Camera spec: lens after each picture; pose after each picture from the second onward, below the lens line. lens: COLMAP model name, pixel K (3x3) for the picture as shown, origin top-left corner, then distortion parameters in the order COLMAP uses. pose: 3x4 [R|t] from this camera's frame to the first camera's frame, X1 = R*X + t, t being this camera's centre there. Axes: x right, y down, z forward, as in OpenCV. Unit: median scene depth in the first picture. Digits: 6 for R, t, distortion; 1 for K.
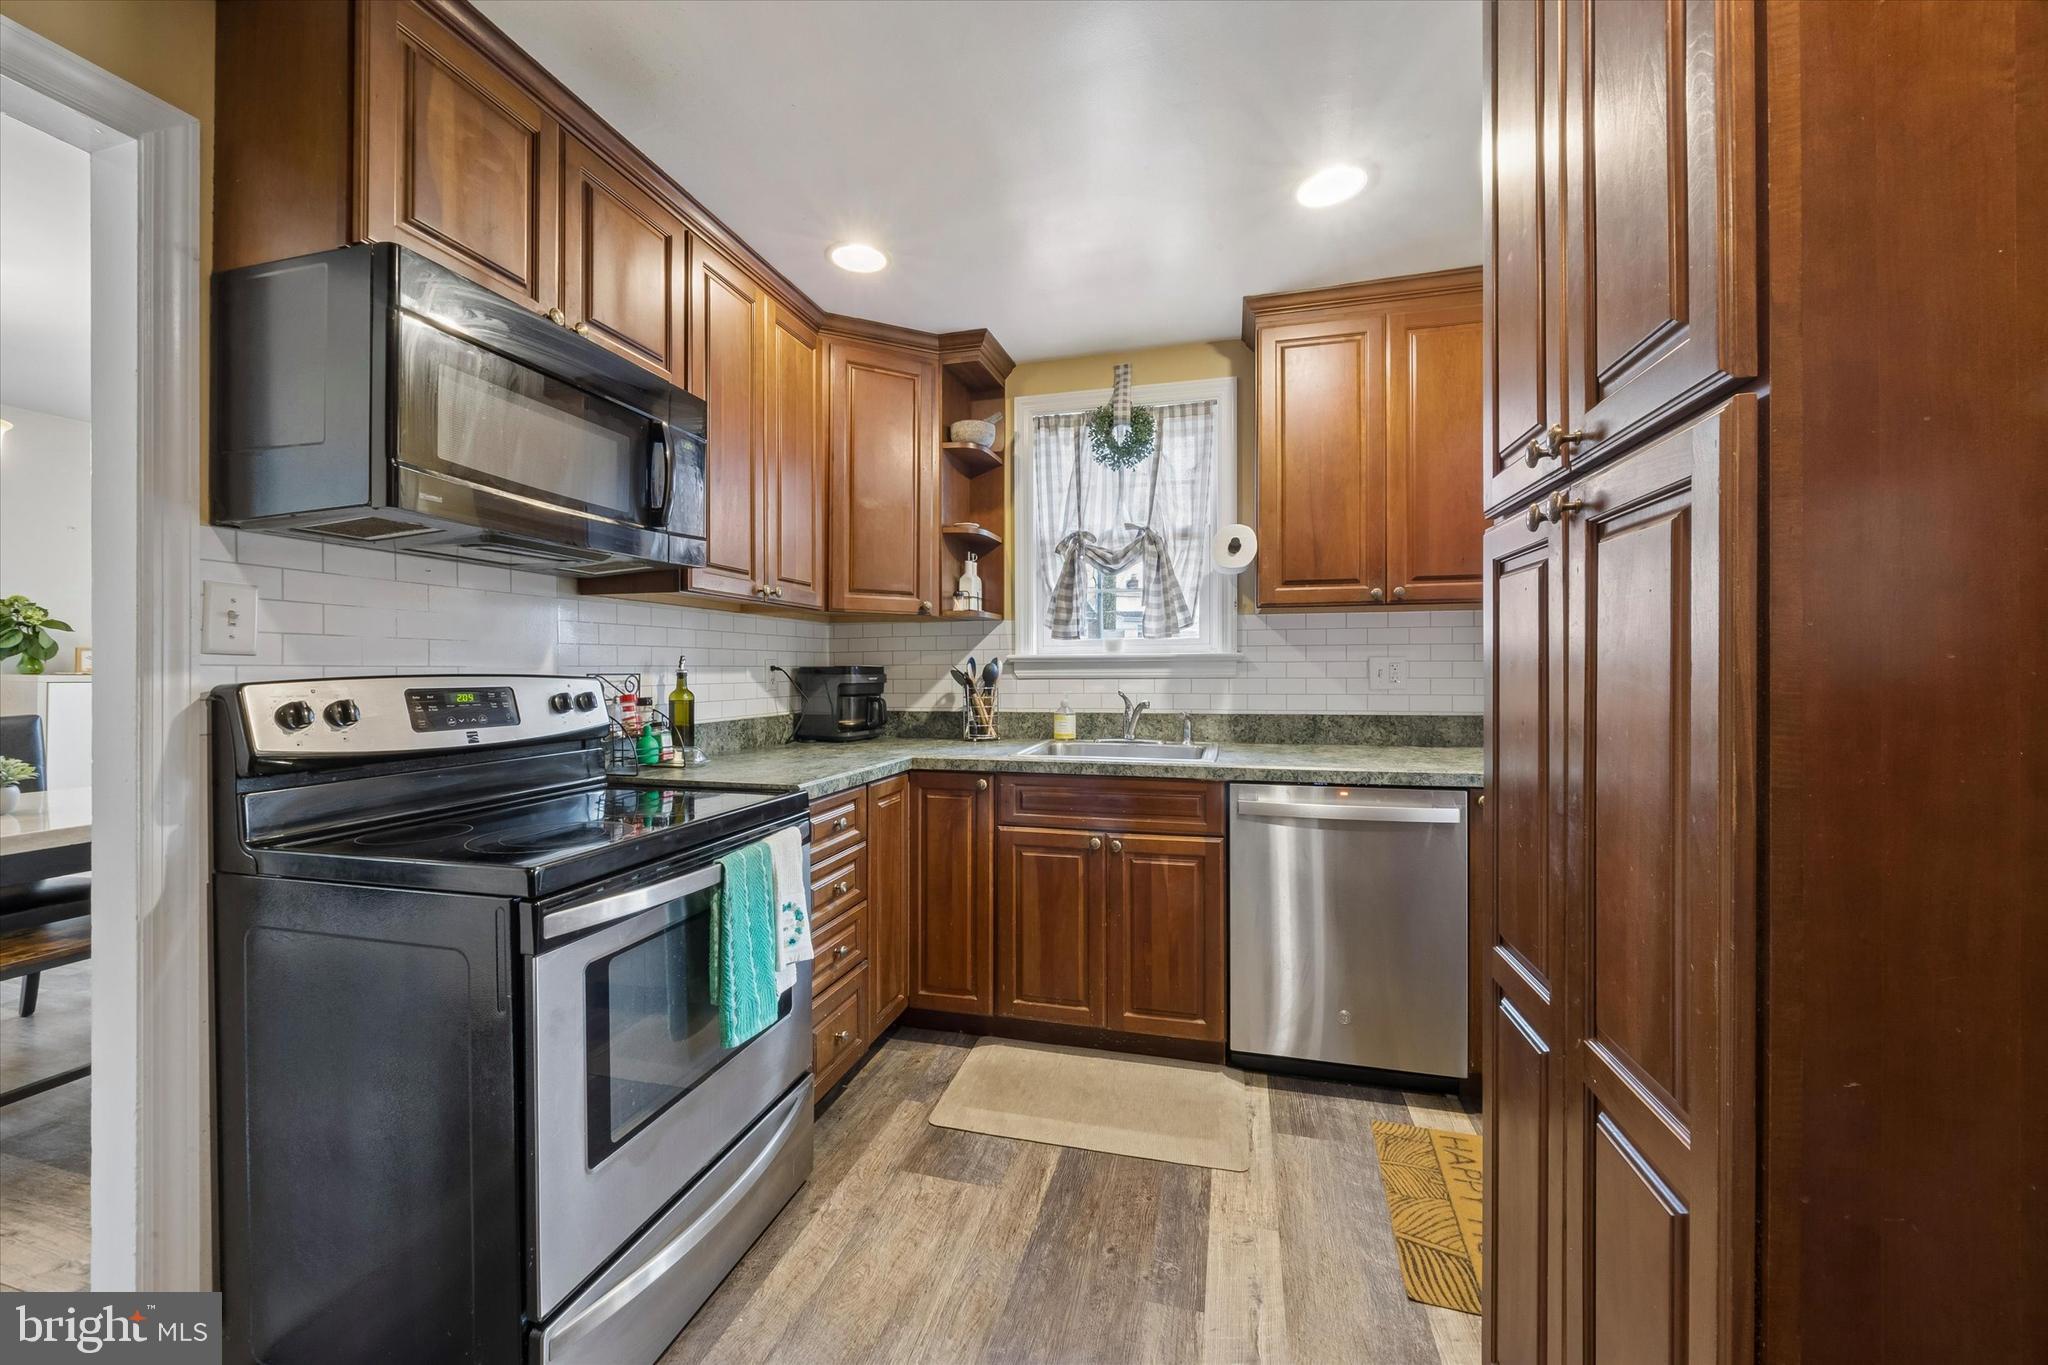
lens RADIAL K [[788.5, 0, 1009.9], [0, 788.5, 671.6], [0, 0, 1]] dist [0.000265, 0.000070]
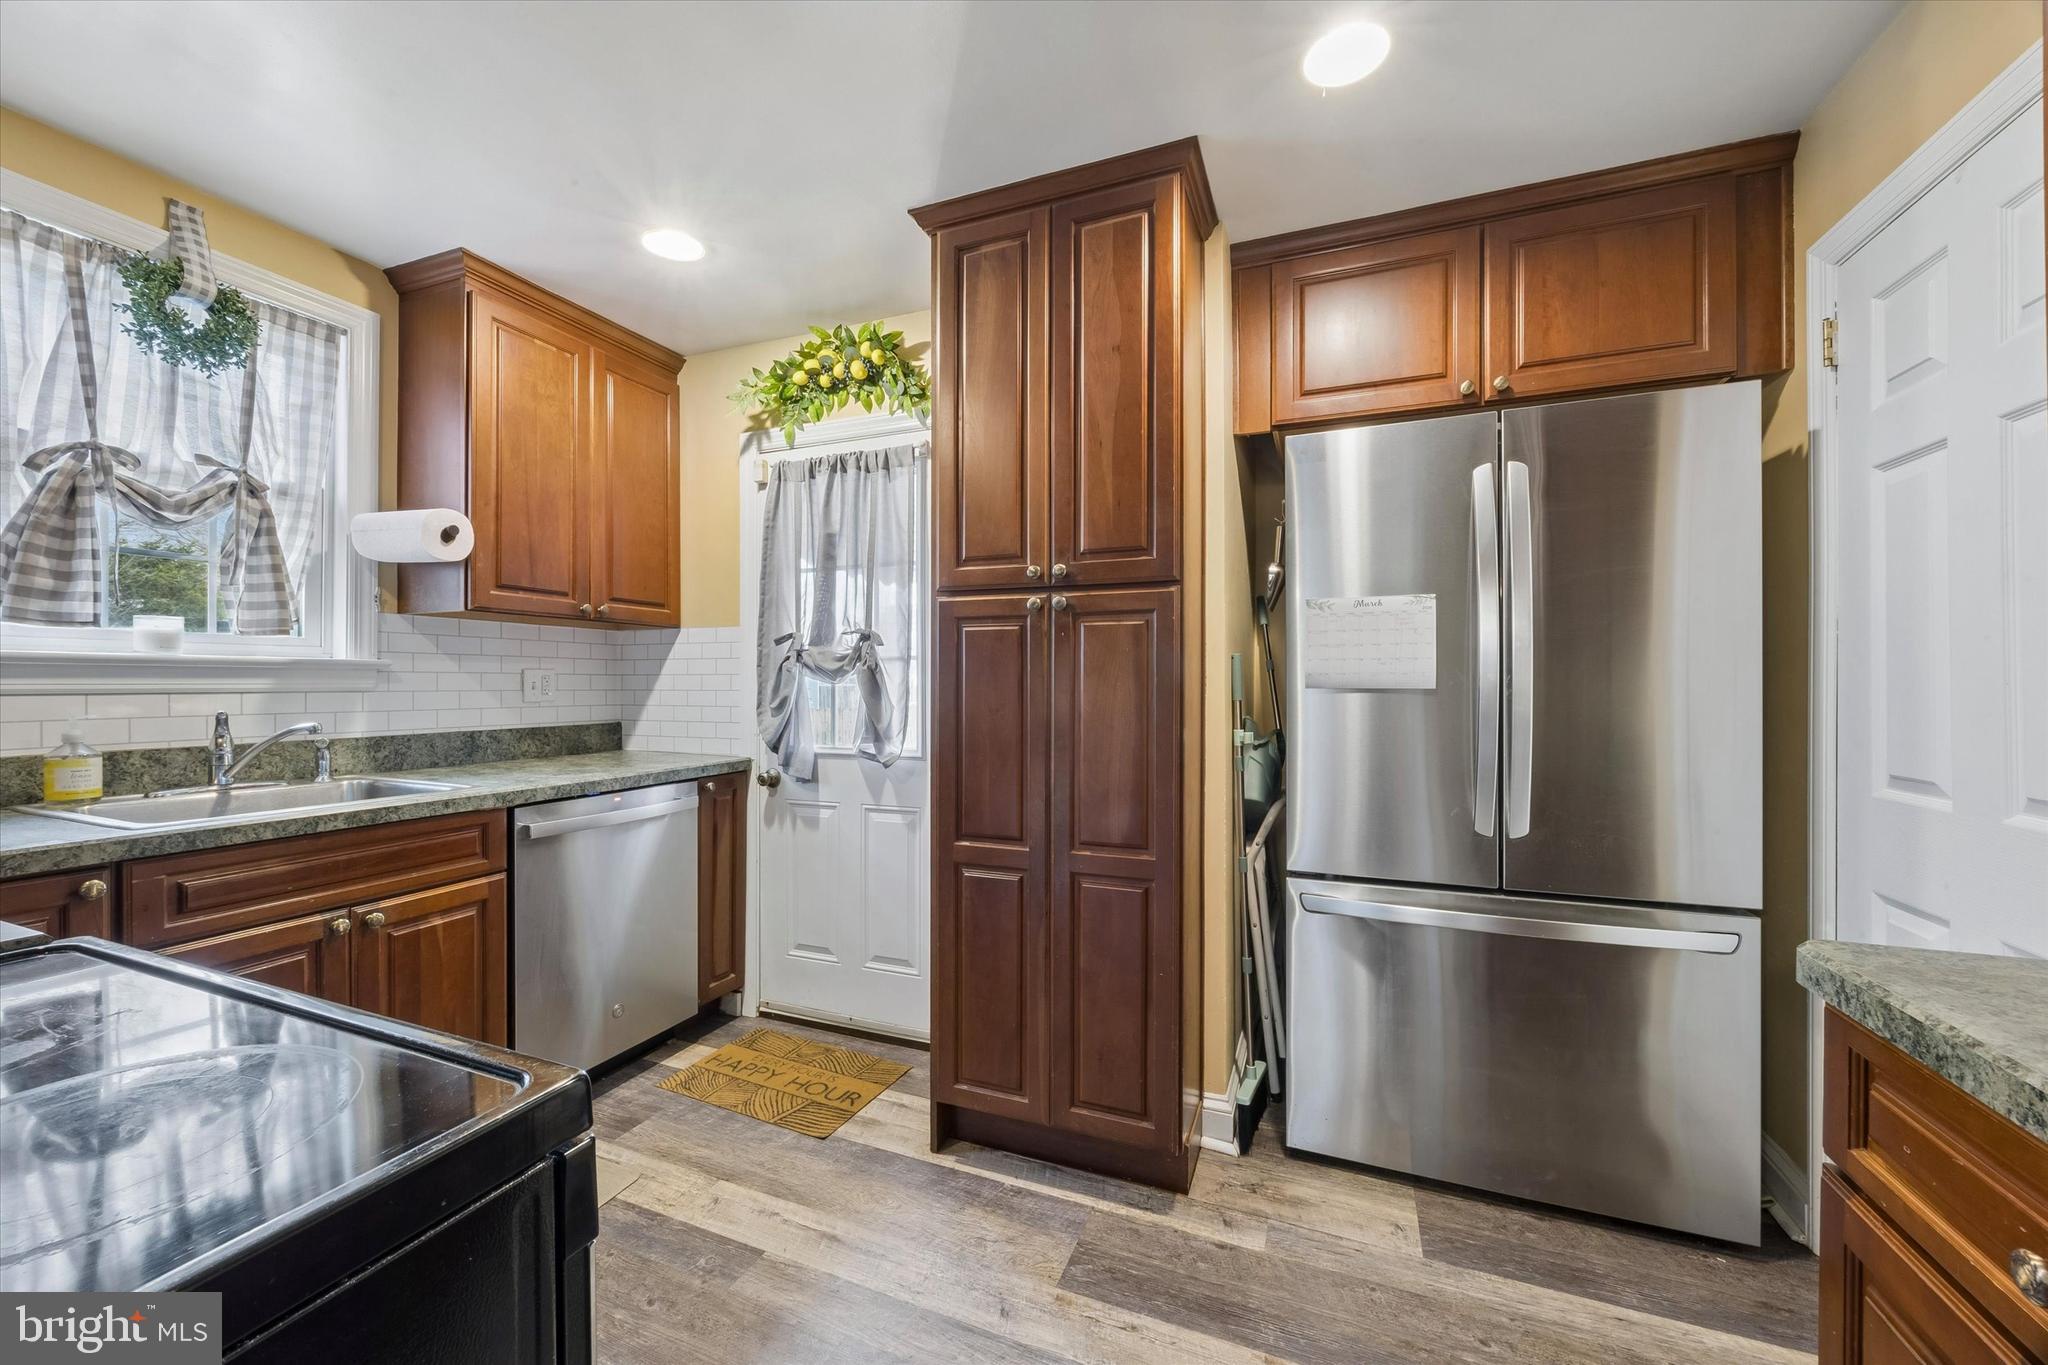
lens RADIAL K [[788.5, 0, 1009.6], [0, 788.5, 686.8], [0, 0, 1]] dist [0.000265, 0.000070]
pose [[0.119494, 0.000256, 0.992835, -0.440090], [-0.000234, 1.000000, -0.000230, 0.003330], [-0.992835, -0.000205, 0.119494, 0.275217]]
